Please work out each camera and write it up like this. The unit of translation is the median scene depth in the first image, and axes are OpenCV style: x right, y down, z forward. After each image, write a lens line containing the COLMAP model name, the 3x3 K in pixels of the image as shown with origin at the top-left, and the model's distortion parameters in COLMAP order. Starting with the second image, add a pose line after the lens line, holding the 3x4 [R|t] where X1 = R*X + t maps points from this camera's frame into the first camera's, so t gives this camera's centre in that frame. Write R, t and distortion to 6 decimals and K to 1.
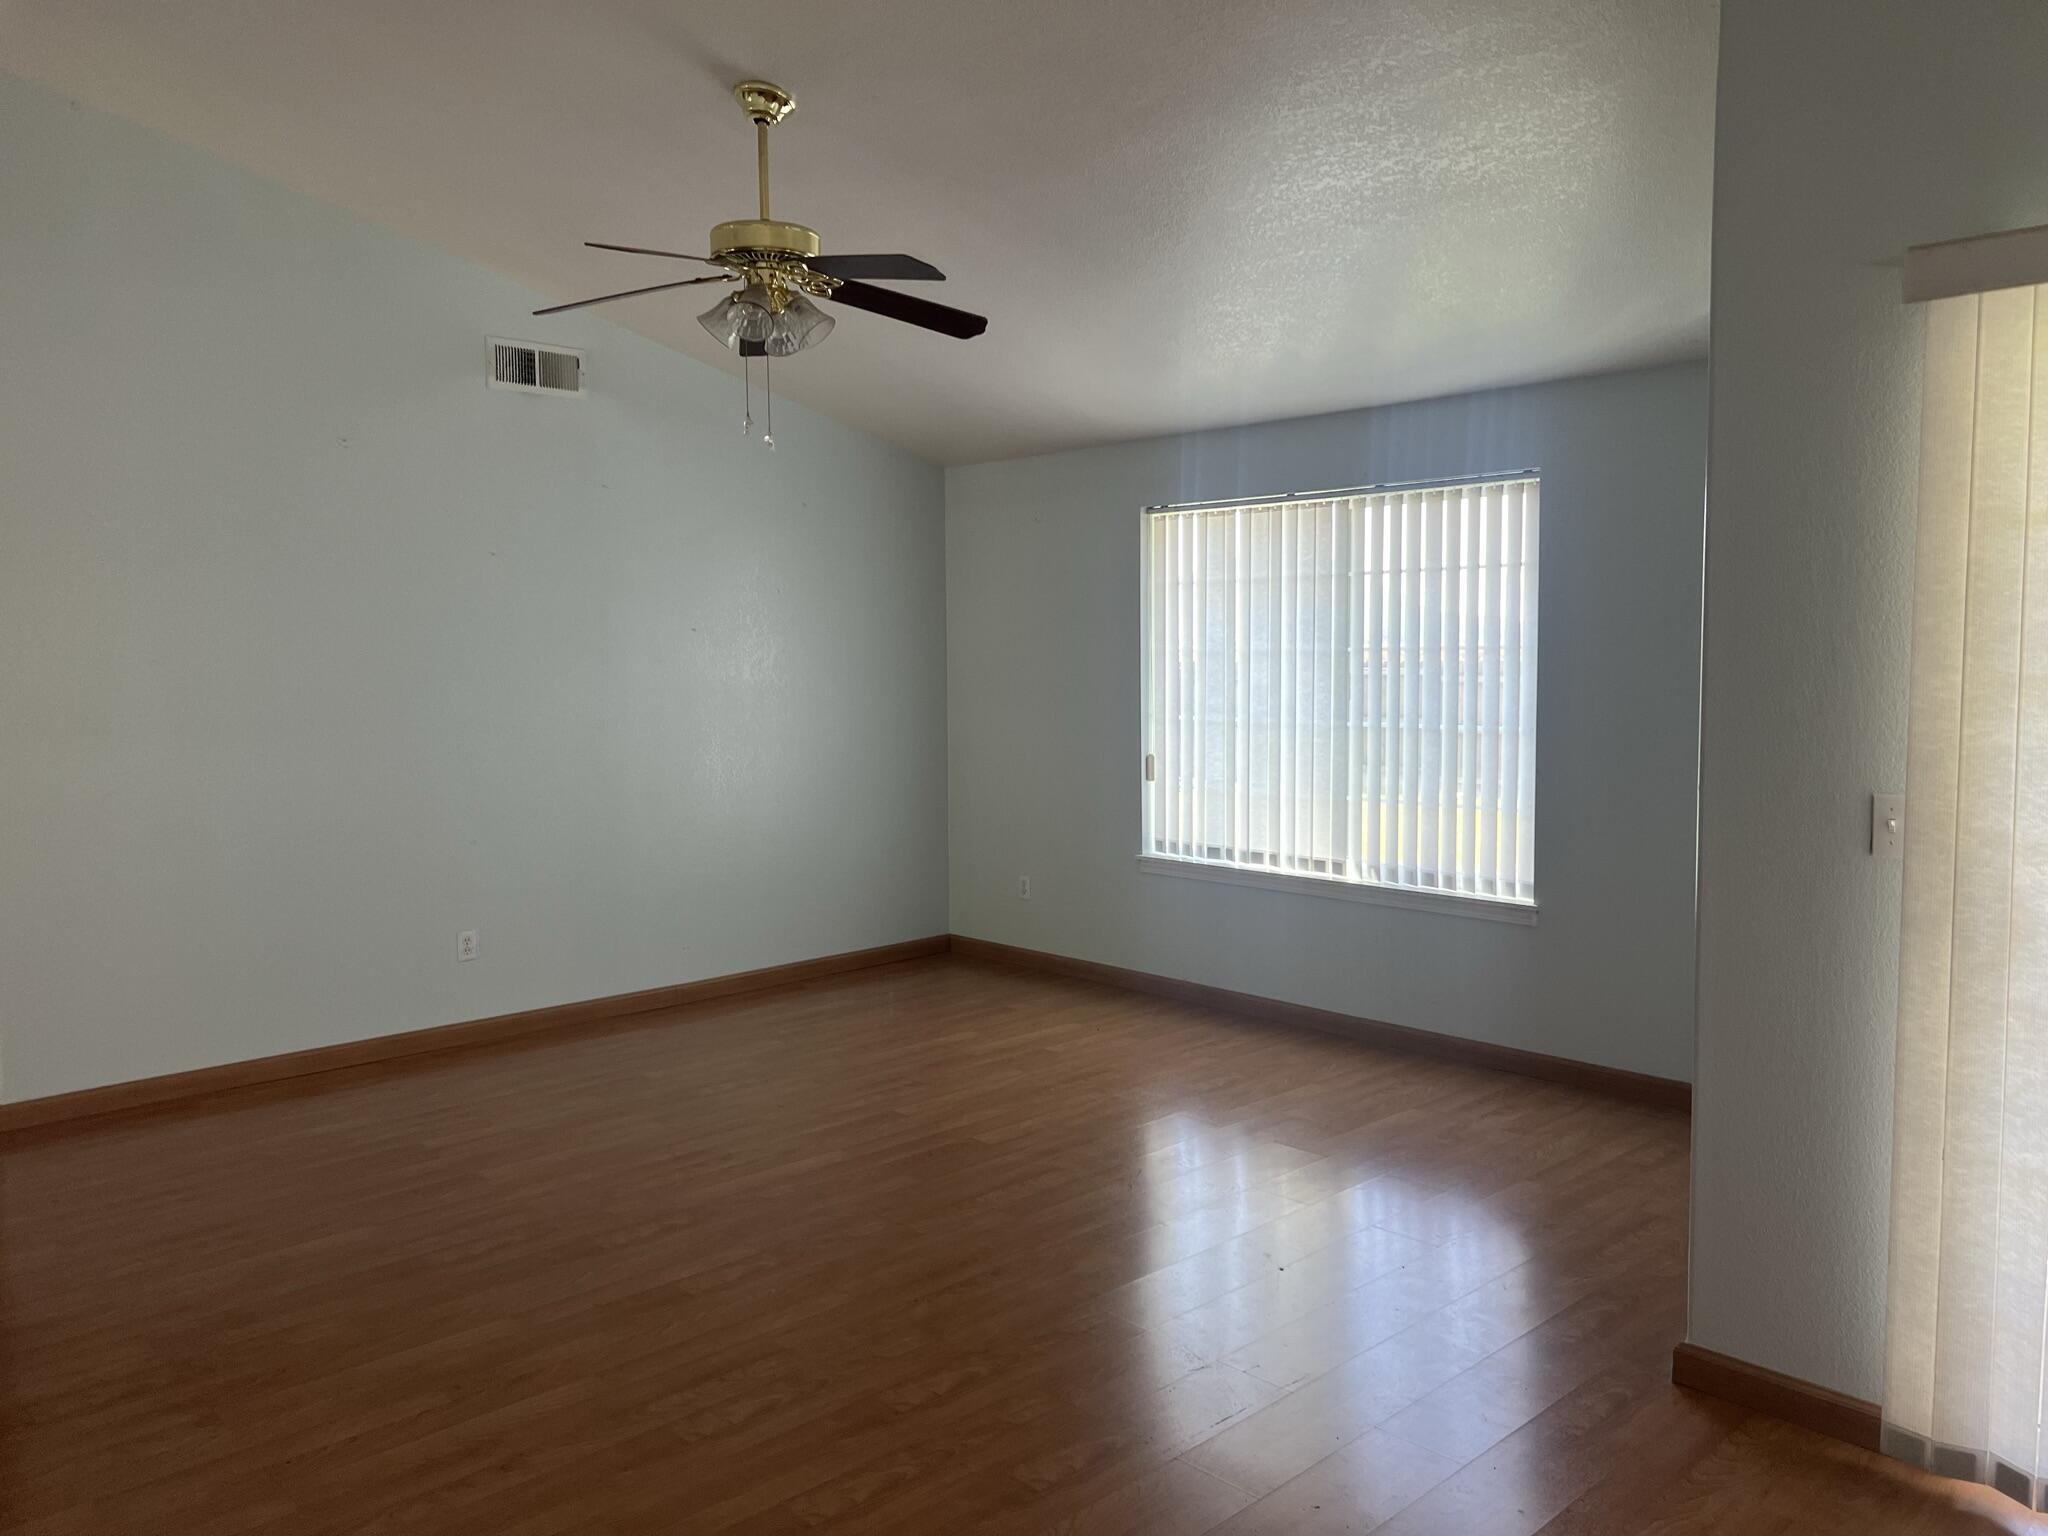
lens RADIAL K [[1539.3, 0, 1055.2], [0, 1539.3, 768.3], [0, 0, 1]] dist [0.046250, -0.052814]
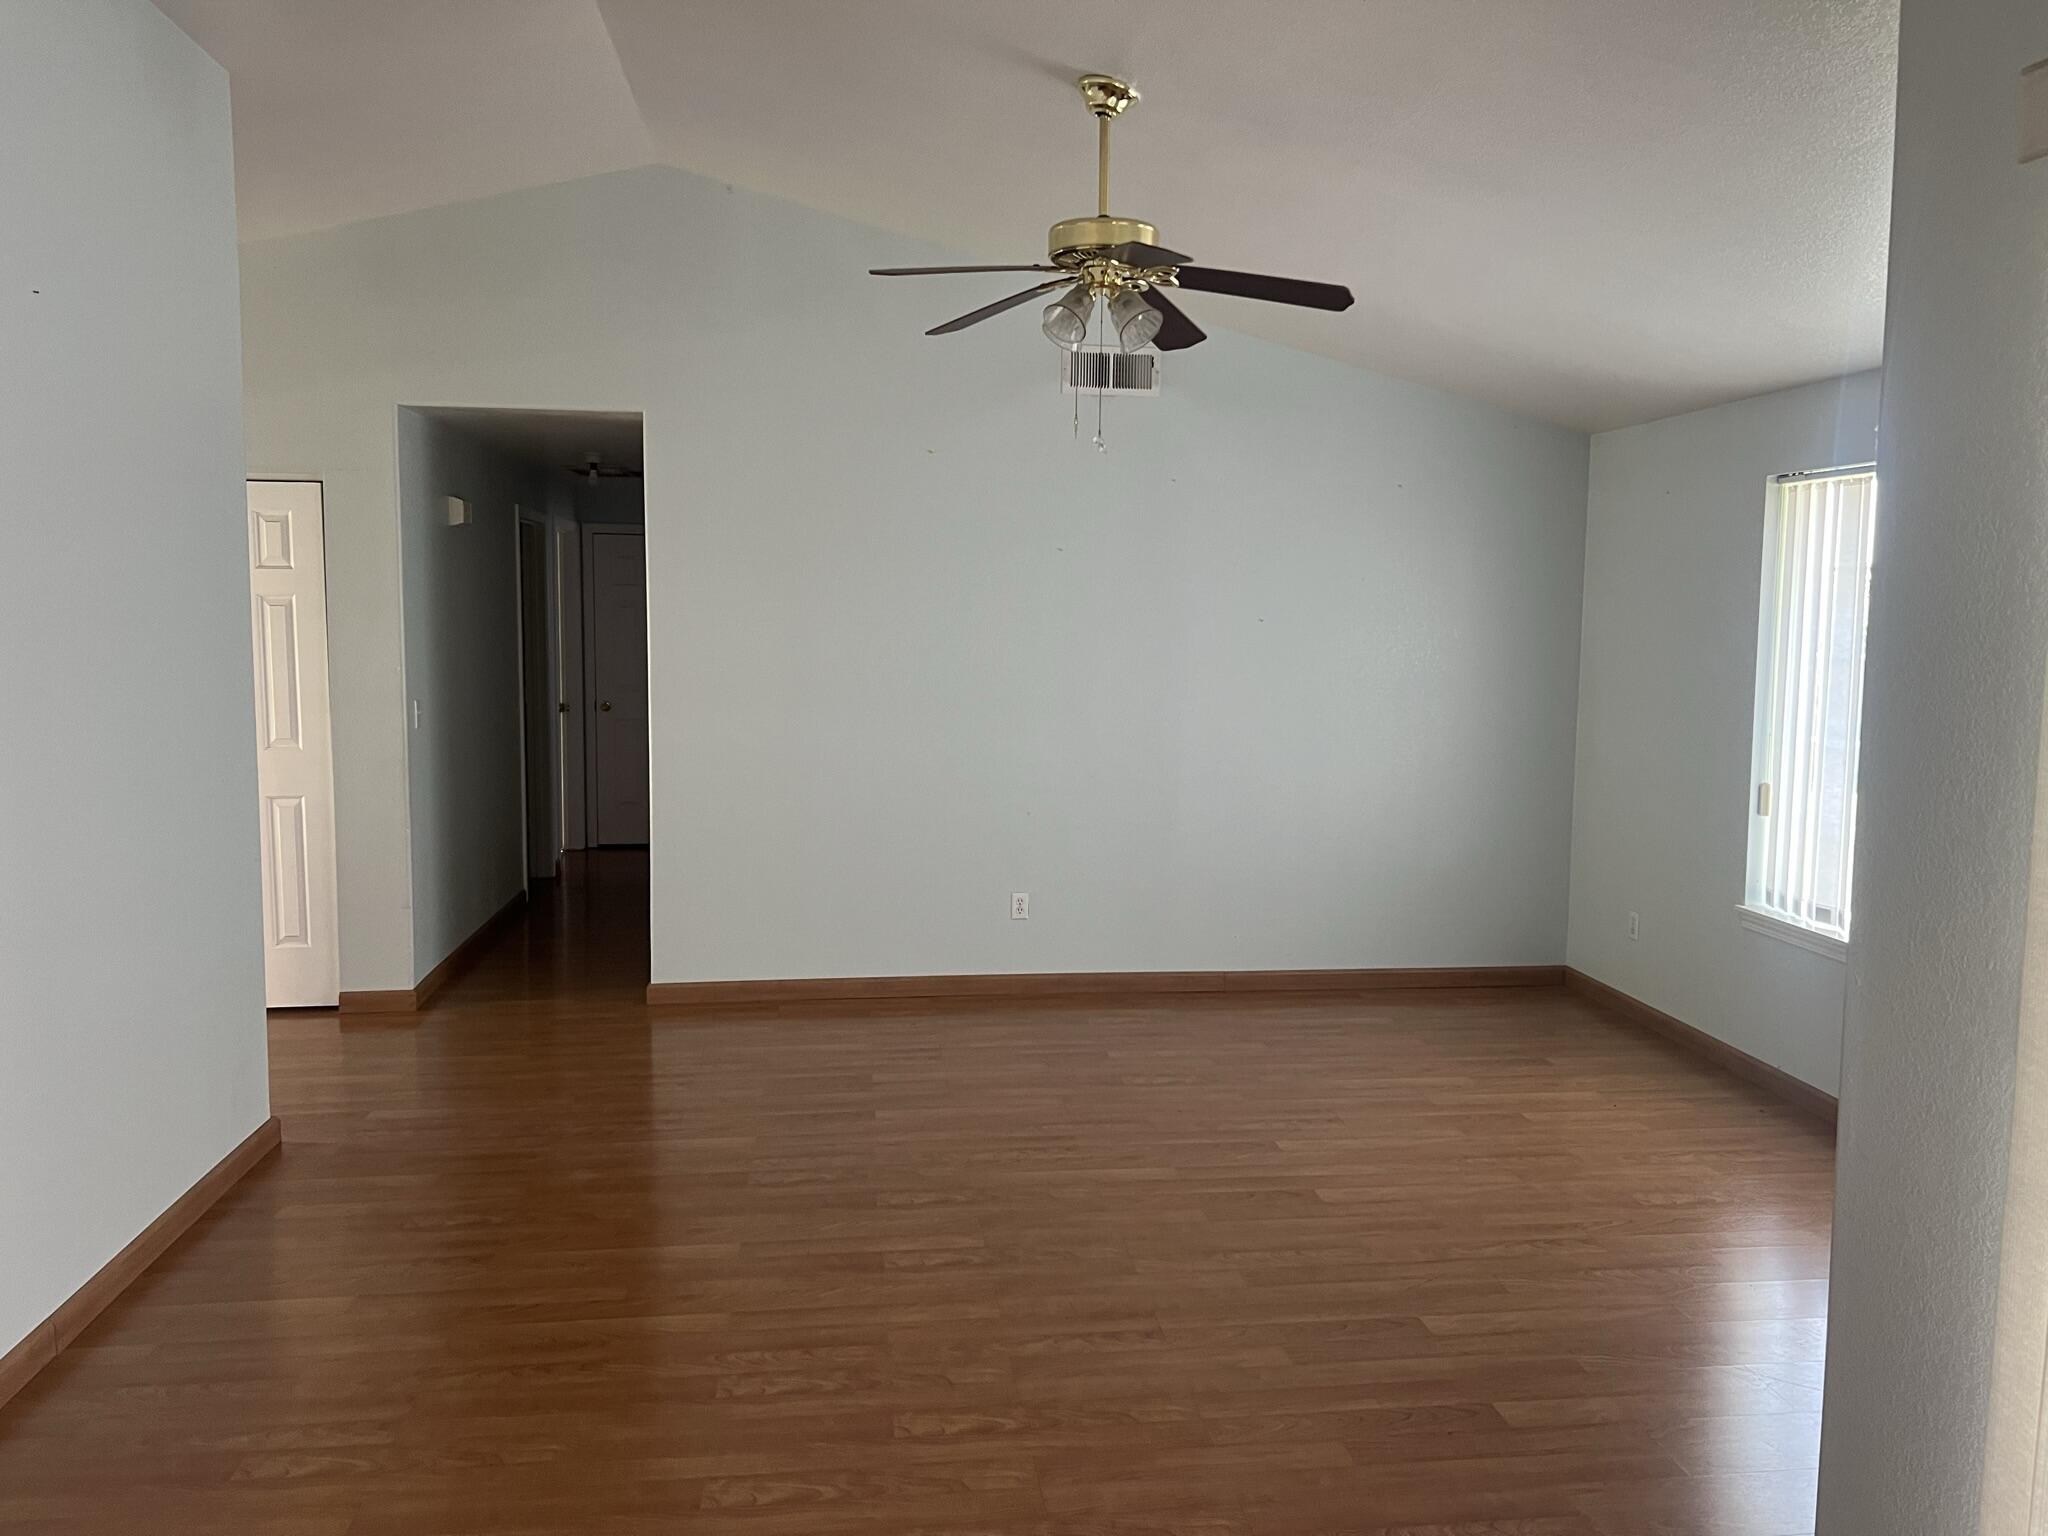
lens RADIAL K [[1539.3, 0, 1024.2], [0, 1539.3, 760.7], [0, 0, 1]] dist [0.046250, -0.052814]
pose [[0.791918, 0.073411, -0.606199, 0.278436], [-0.063293, 0.997268, 0.038085, -0.030507], [0.607339, 0.008208, 0.794401, 0.135198]]
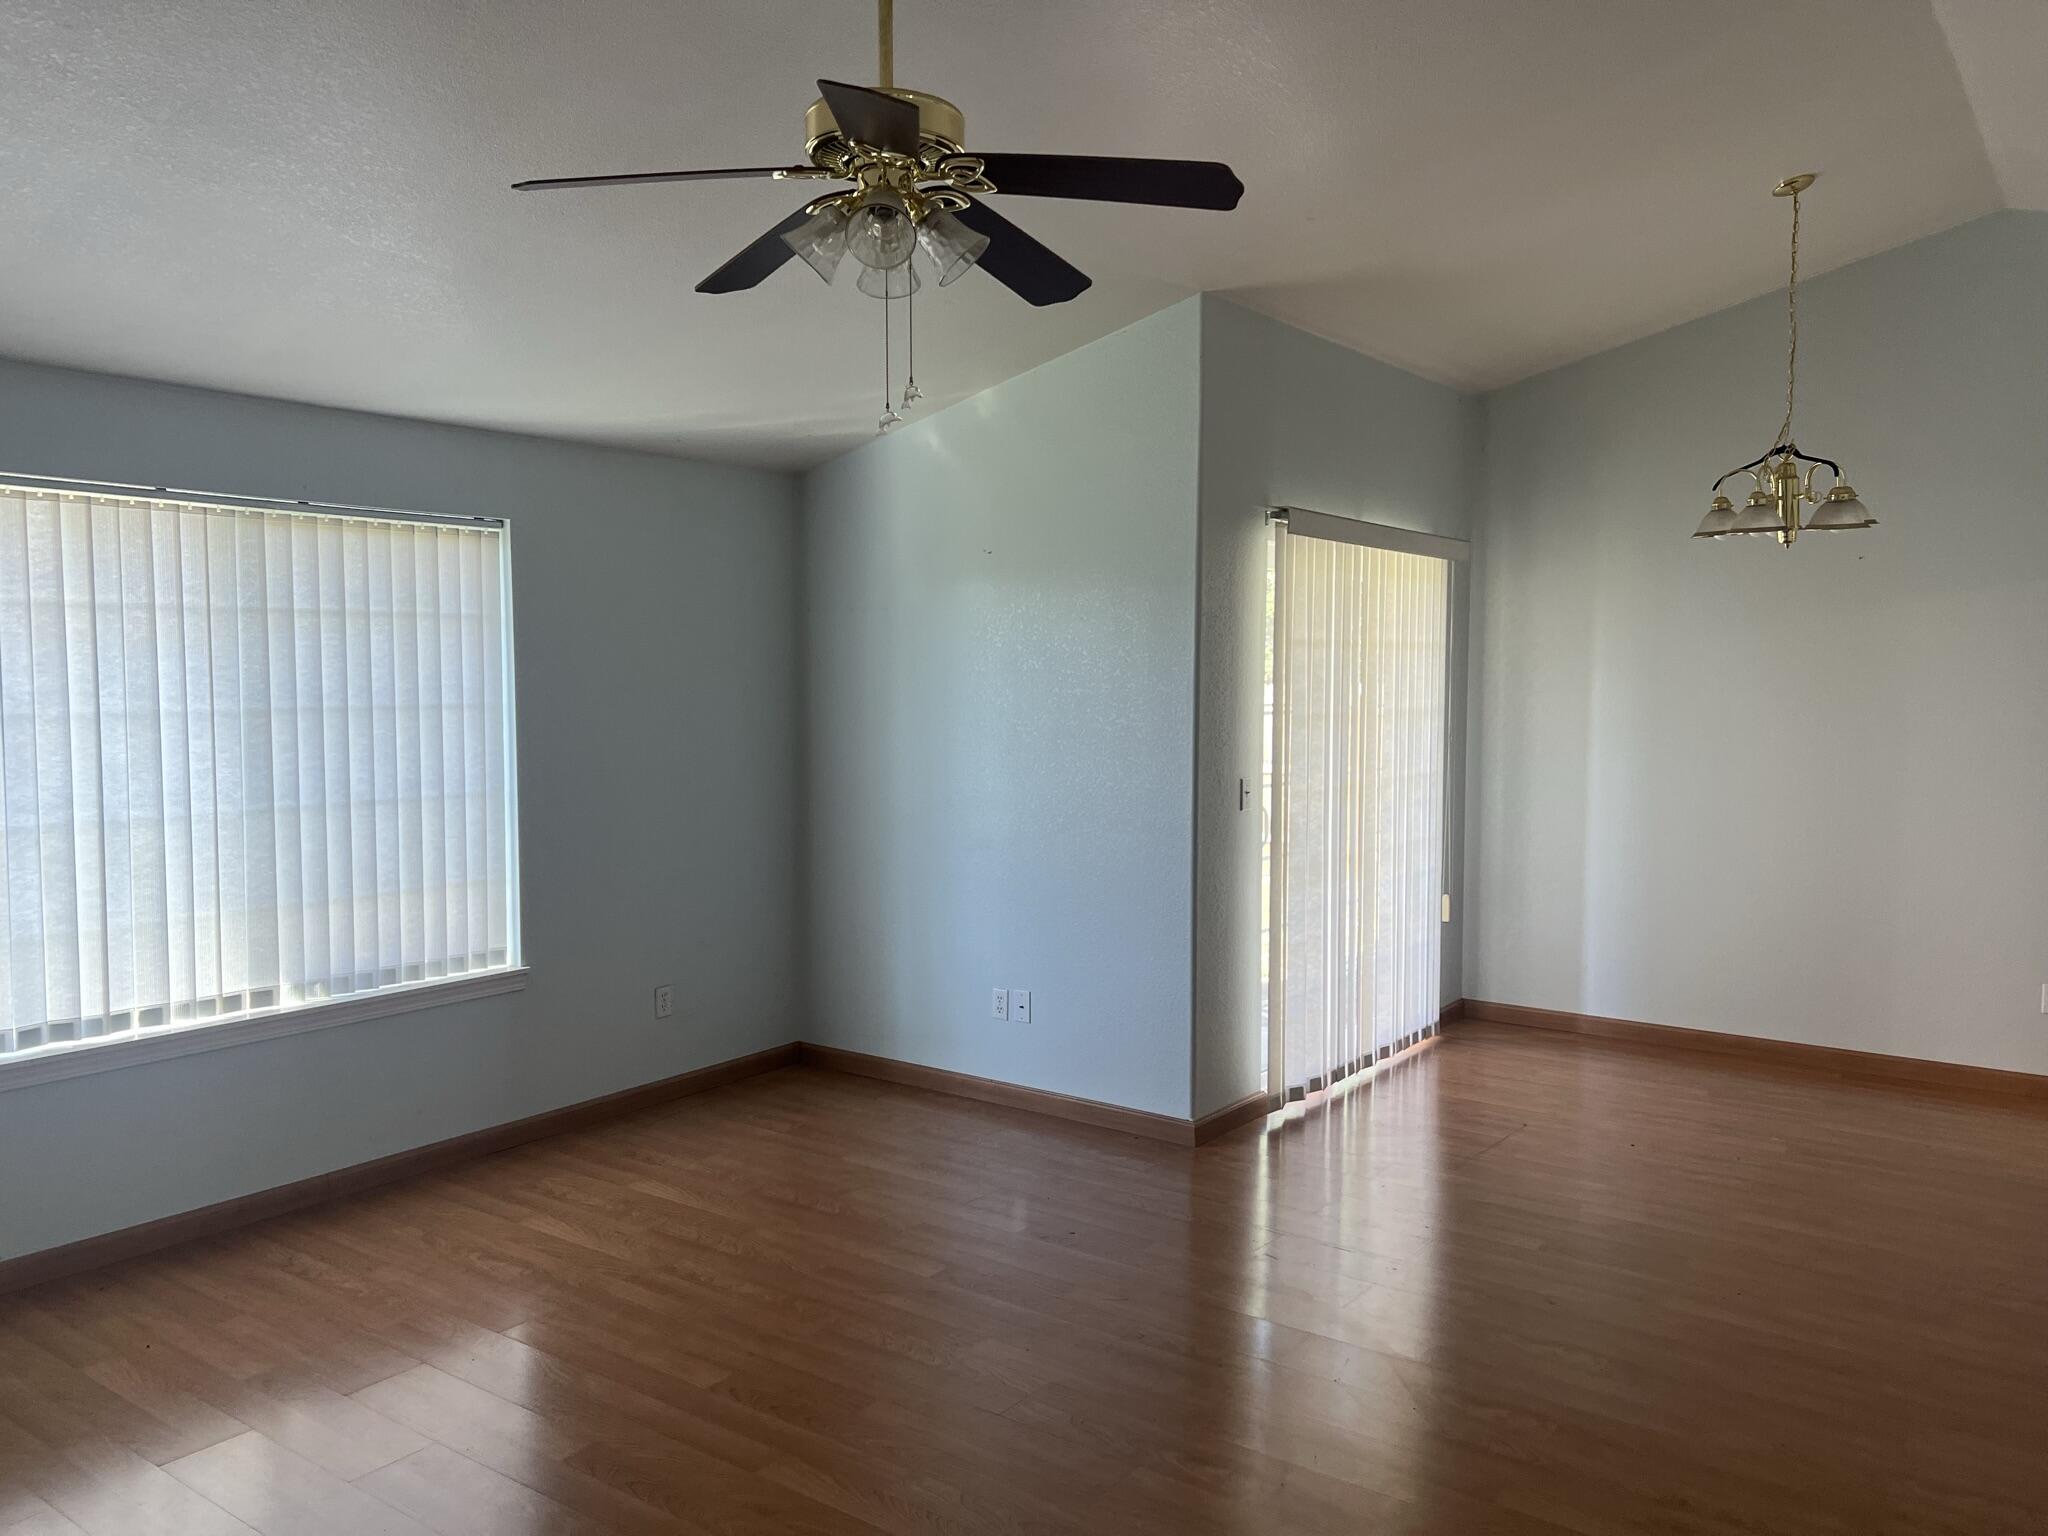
lens RADIAL K [[1539.3, 0, 1021.1], [0, 1539.3, 762.1], [0, 0, 1]] dist [0.046250, -0.052814]
pose [[-0.165053, -0.054150, 0.984797, -0.631520], [0.079016, 0.994556, 0.067930, -0.073683], [-0.983114, 0.089027, -0.159876, 0.763892]]
